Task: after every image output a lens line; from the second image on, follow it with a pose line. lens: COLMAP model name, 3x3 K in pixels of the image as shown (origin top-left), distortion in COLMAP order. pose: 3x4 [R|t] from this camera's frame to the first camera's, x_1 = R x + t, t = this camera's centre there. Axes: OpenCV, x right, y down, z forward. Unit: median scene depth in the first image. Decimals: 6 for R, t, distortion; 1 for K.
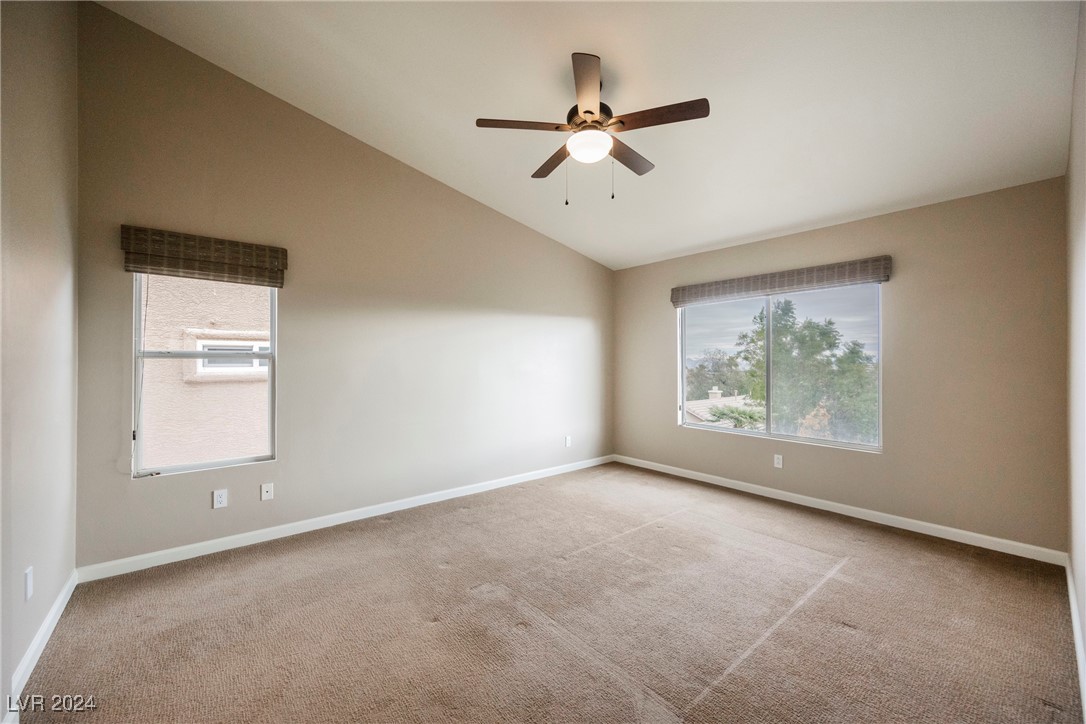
lens RADIAL K [[421.5, 0, 543.0], [0, 421.5, 362.0], [0, 0, 1]] dist [-0.001513, 0.000244]
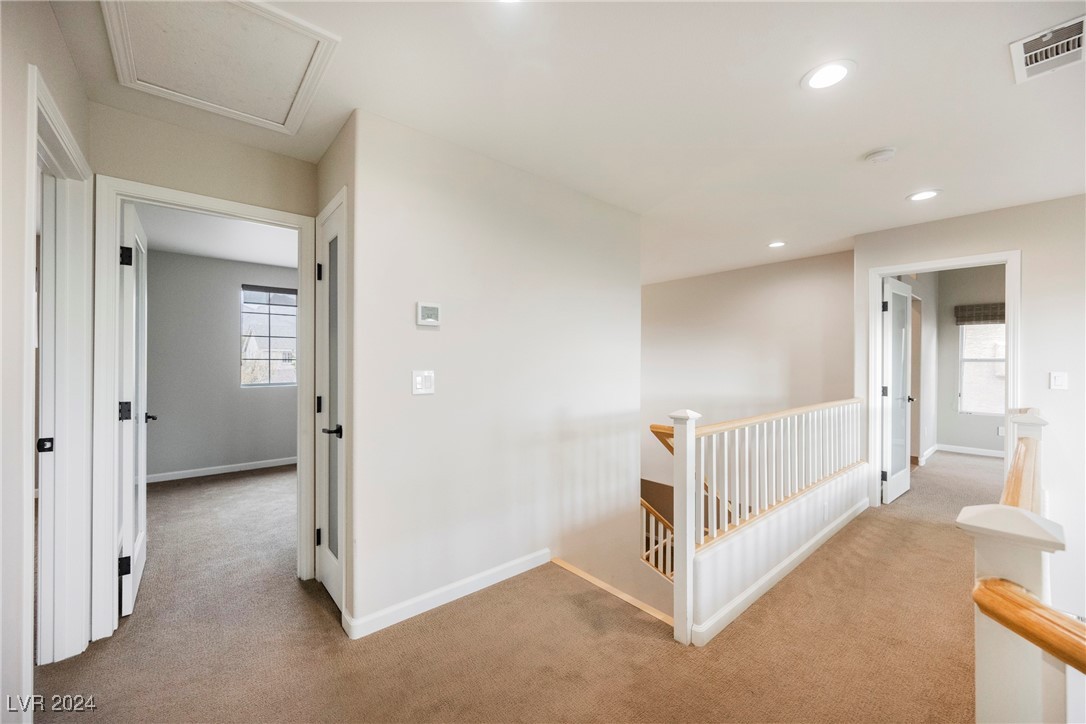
lens RADIAL K [[421.5, 0, 543.0], [0, 421.5, 362.0], [0, 0, 1]] dist [-0.001513, 0.000244]
pose [[0.002094, 0.002414, -0.999995, 1.331869], [-0.006523, 0.999976, 0.002401, 0.002225], [0.999977, 0.006518, 0.002110, -1.290256]]
